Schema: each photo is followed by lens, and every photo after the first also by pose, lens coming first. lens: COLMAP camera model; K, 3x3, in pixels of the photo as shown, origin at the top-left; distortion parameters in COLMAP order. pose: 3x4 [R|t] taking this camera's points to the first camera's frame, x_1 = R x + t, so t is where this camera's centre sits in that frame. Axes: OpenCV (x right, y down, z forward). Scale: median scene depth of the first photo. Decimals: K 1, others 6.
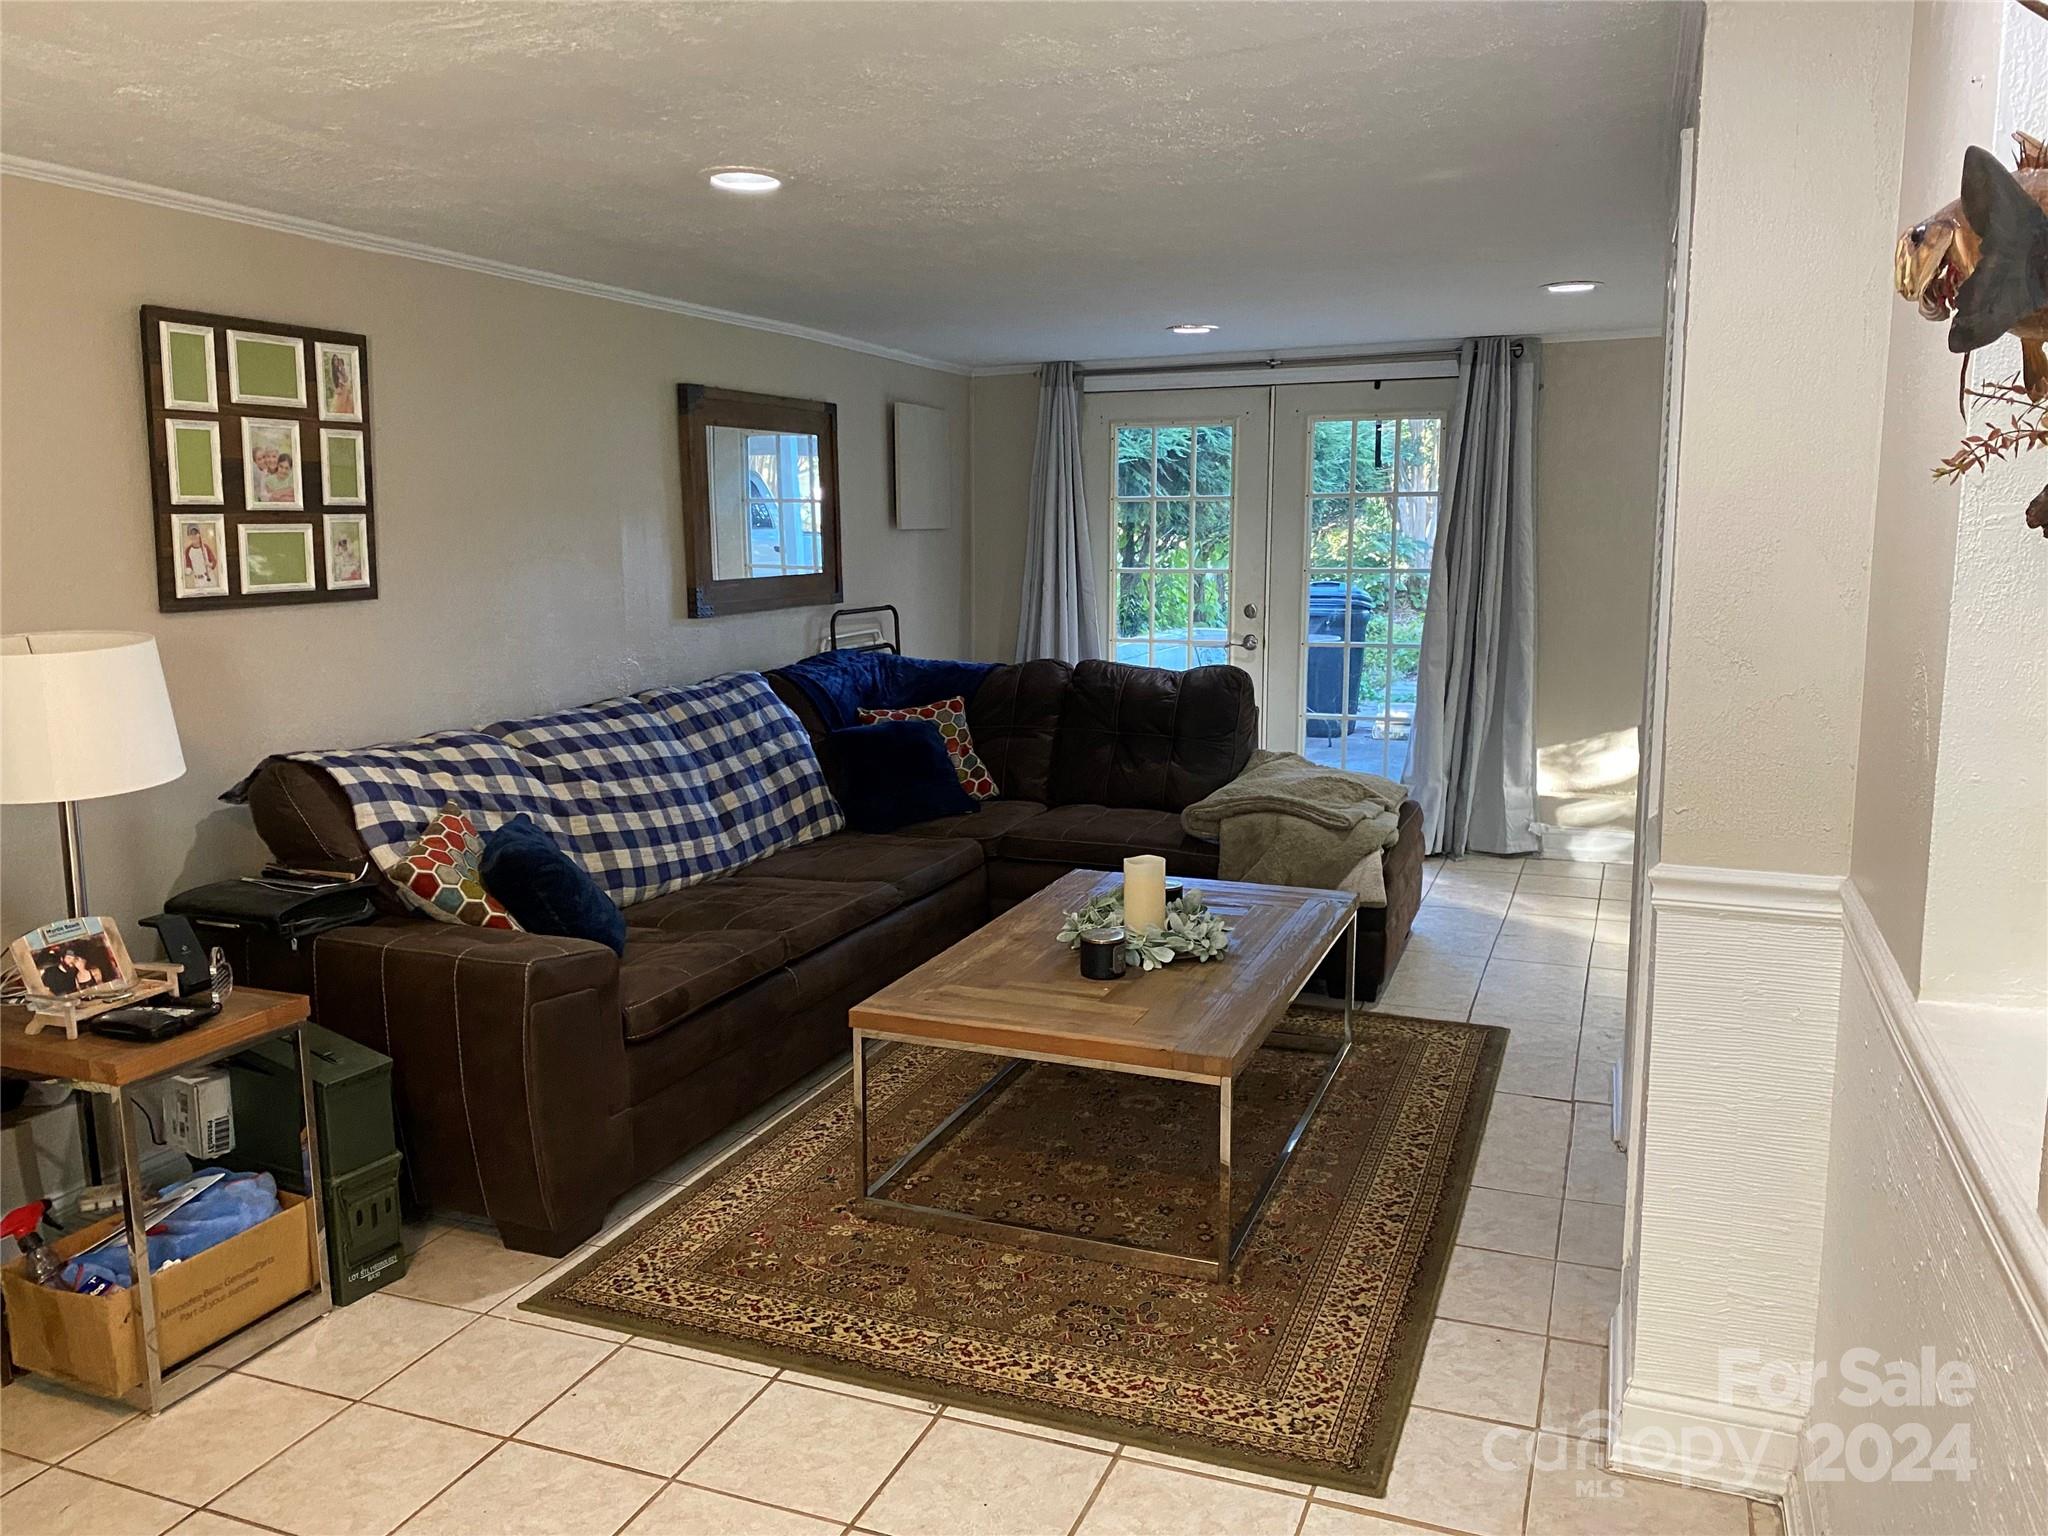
lens RADIAL K [[1576.2, 0, 1019.8], [0, 1576.2, 771.7], [0, 0, 1]] dist [-0.013166, -0.007498]
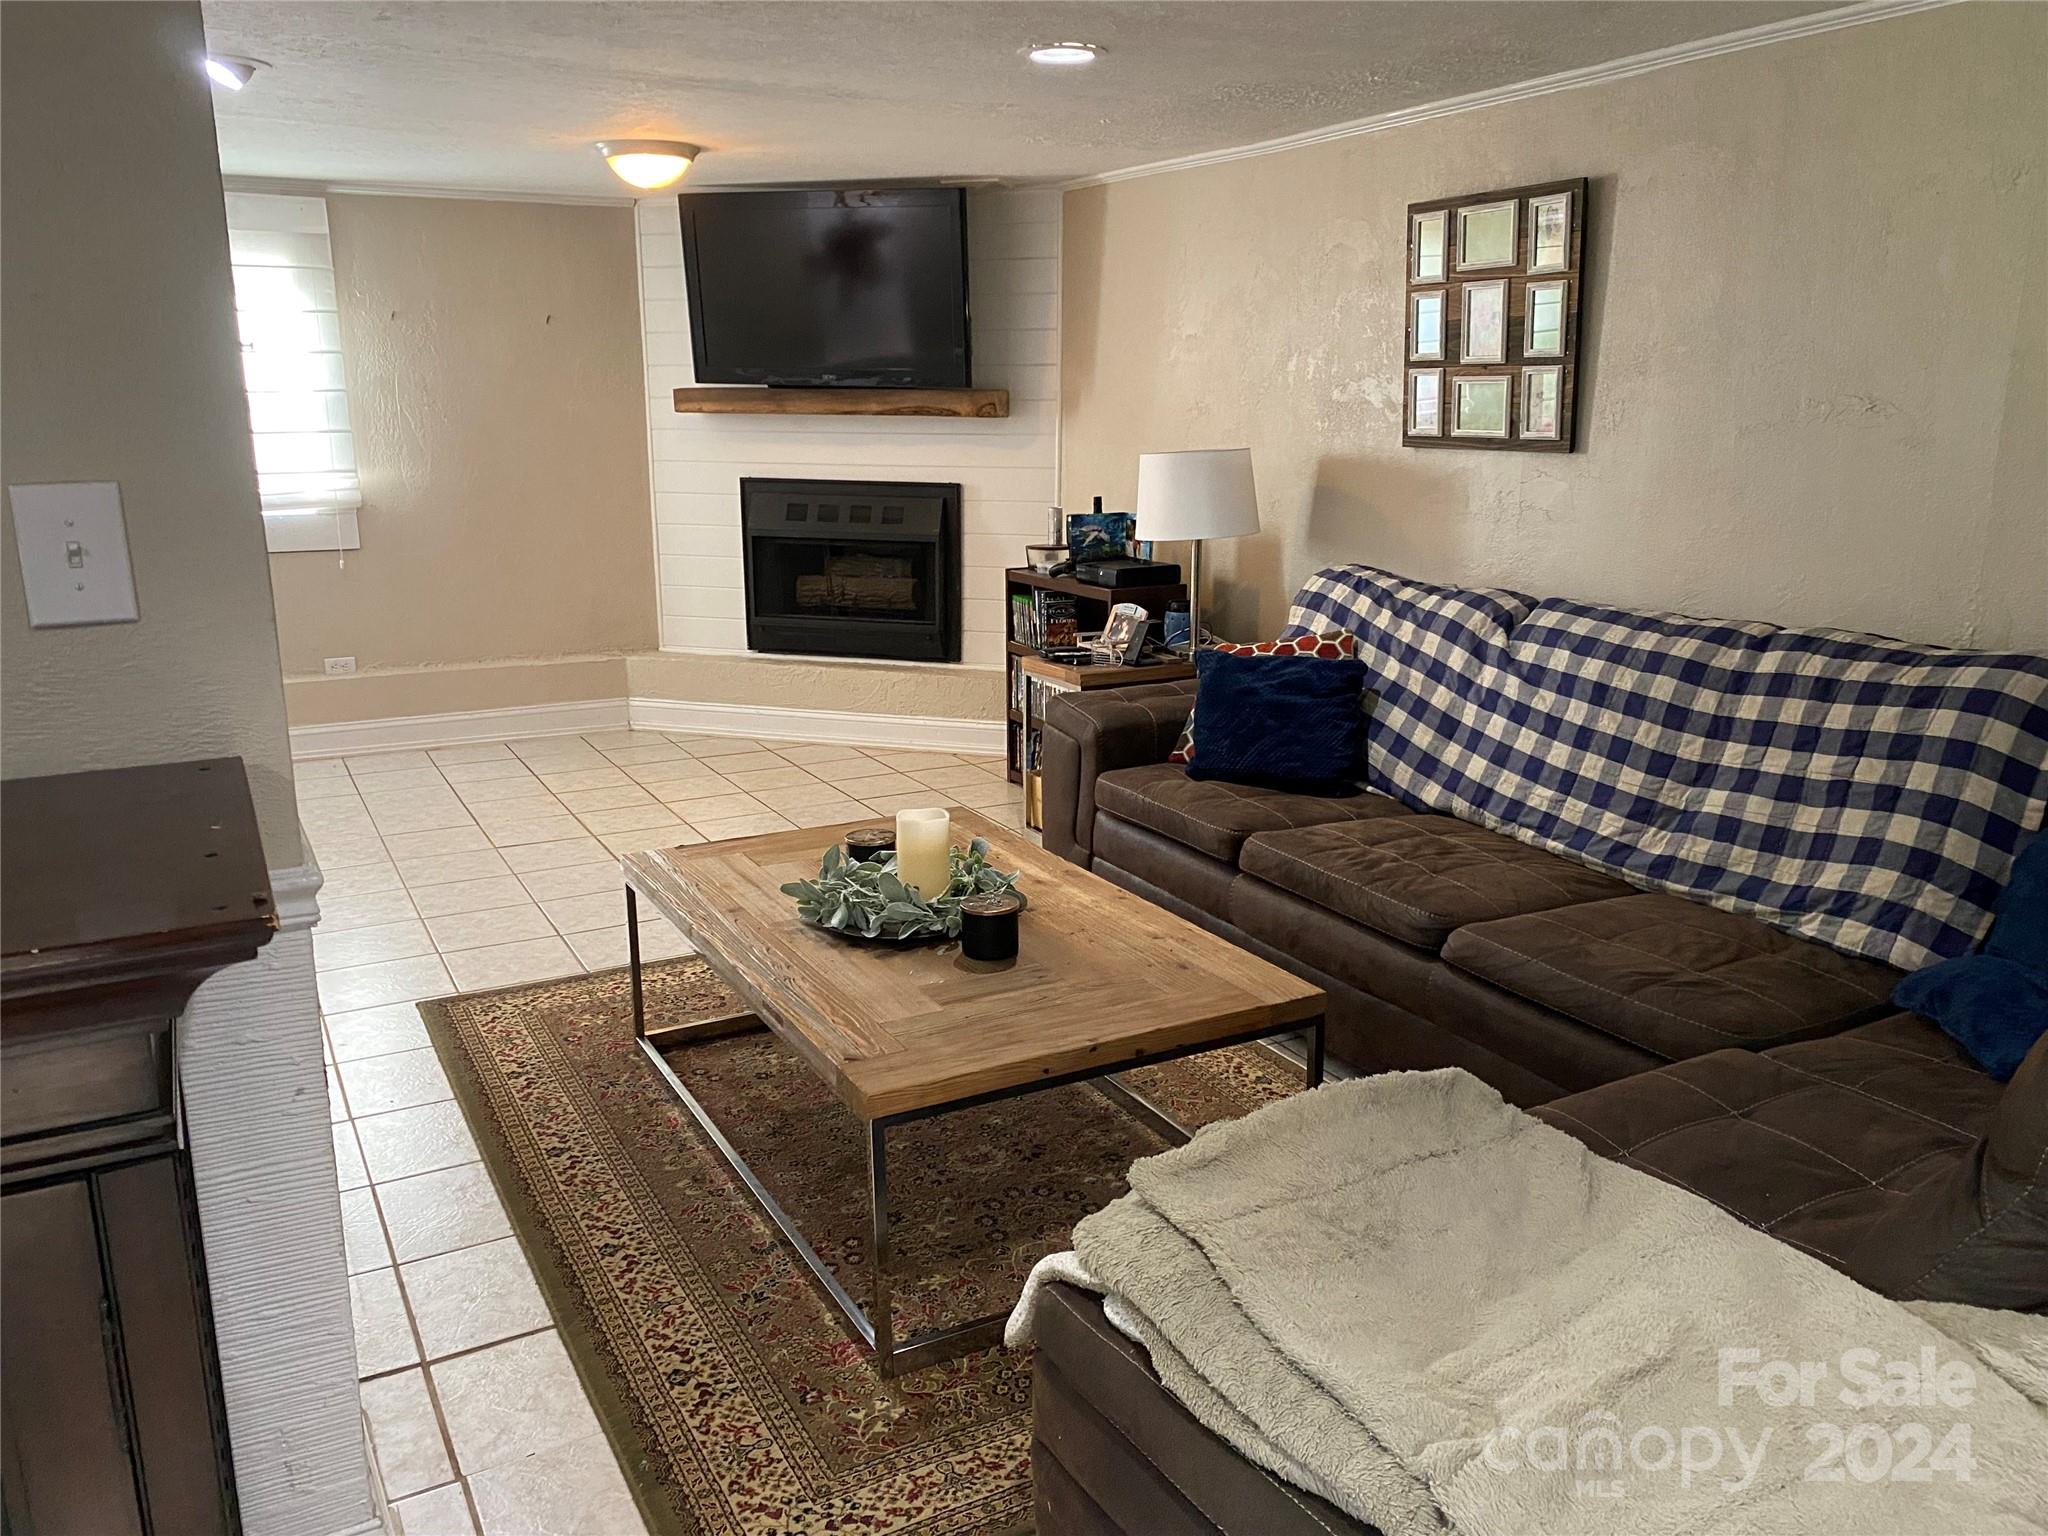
lens RADIAL K [[1576.2, 0, 1026.0], [0, 1576.2, 760.8], [0, 0, 1]] dist [-0.013166, -0.007498]
pose [[-0.643236, 0.176611, -0.745020, 0.631754], [-0.112543, 0.940656, 0.320156, -0.224536], [0.757351, 0.289783, -0.585188, 1.506760]]
